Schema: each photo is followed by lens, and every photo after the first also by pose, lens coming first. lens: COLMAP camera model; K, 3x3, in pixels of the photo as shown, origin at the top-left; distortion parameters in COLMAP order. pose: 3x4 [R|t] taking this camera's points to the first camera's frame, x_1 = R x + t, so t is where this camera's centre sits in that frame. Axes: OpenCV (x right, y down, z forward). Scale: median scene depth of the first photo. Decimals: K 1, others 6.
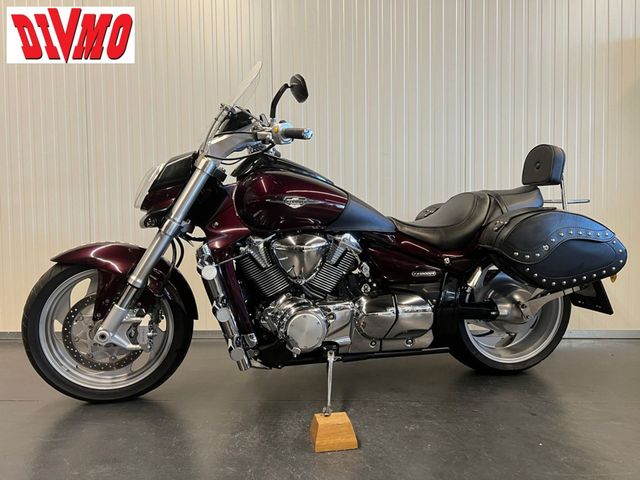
lens RADIAL K [[485.0, 0, 320.0], [0, 485.0, 240.0], [0, 0, 1]] dist [0.112853, -0.184506]
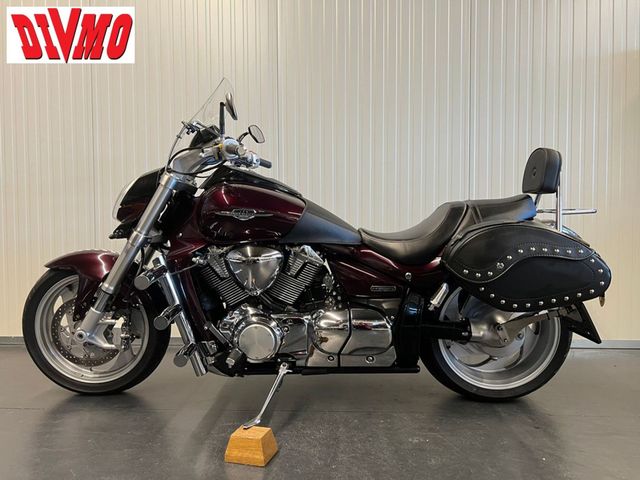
lens RADIAL K [[485.0, 0, 320.0], [0, 485.0, 240.0], [0, 0, 1]] dist [0.112853, -0.184506]
pose [[0.970824, 0.012112, -0.239486, 0.325034], [-0.012834, 0.999917, -0.001456, -0.023924], [0.239448, 0.004487, 0.970899, 0.042256]]
